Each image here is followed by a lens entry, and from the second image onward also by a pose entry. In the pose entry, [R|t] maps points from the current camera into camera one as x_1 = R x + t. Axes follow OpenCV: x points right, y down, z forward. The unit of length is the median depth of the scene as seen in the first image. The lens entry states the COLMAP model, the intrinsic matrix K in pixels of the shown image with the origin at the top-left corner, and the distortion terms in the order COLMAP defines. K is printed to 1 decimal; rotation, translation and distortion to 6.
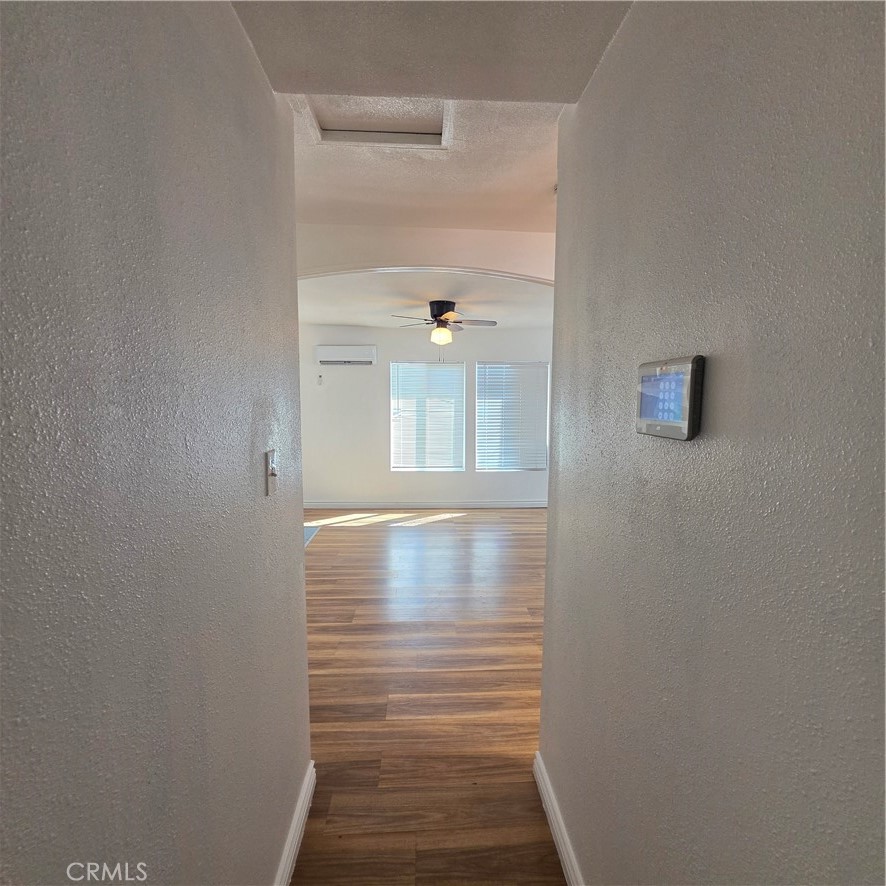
lens RADIAL K [[475.2, 0, 446.5], [0, 475.2, 439.2], [0, 0, 1]] dist [-0.005781, 0.002150]
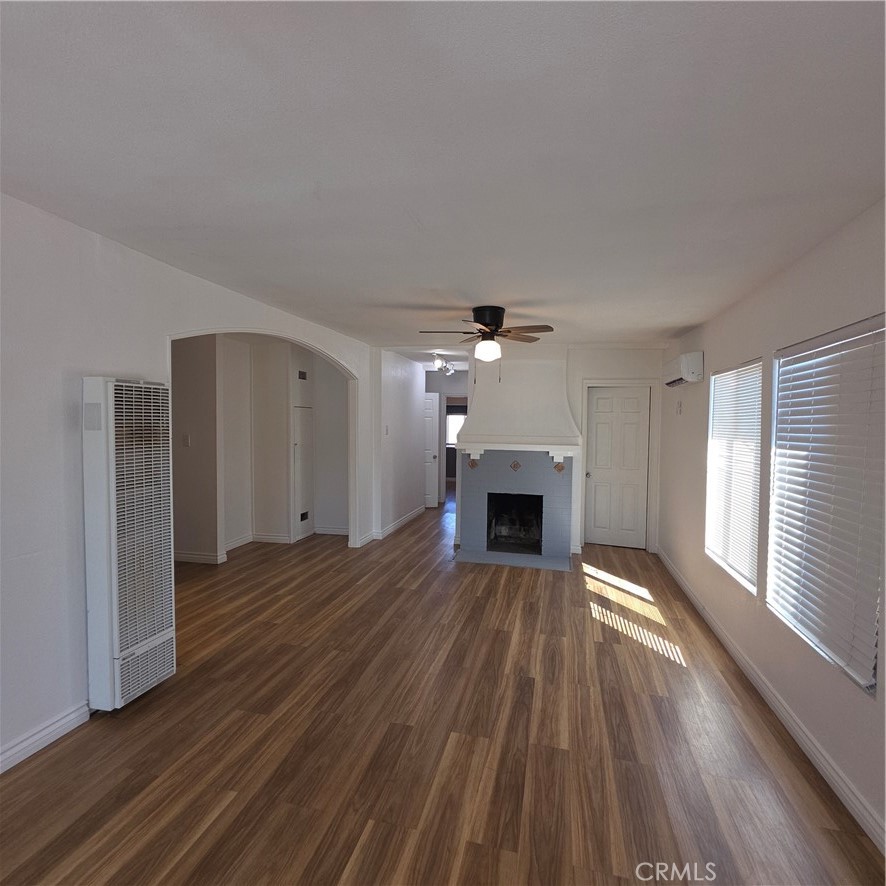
lens RADIAL K [[475.2, 0, 449.4], [0, 475.2, 439.4], [0, 0, 1]] dist [-0.005781, 0.002150]
pose [[-0.276441, 0.026017, -0.960679, 0.580211], [-0.104209, 0.992928, 0.056877, -0.080550], [0.955364, 0.115835, -0.271775, 0.874465]]
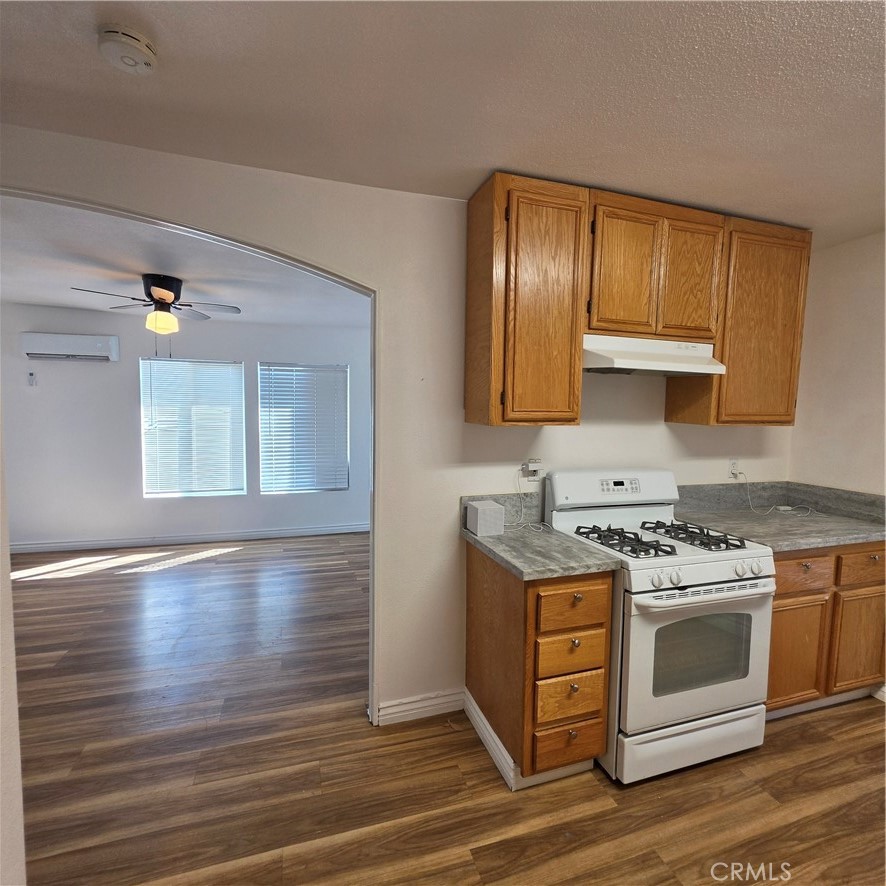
lens RADIAL K [[475.2, 0, 447.1], [0, 475.2, 442.0], [0, 0, 1]] dist [-0.005781, 0.002150]
pose [[0.965043, -0.008161, 0.261963, 0.168797], [0.011897, 0.999849, -0.012679, -0.009649], [-0.261820, 0.015352, 0.964995, 0.119312]]
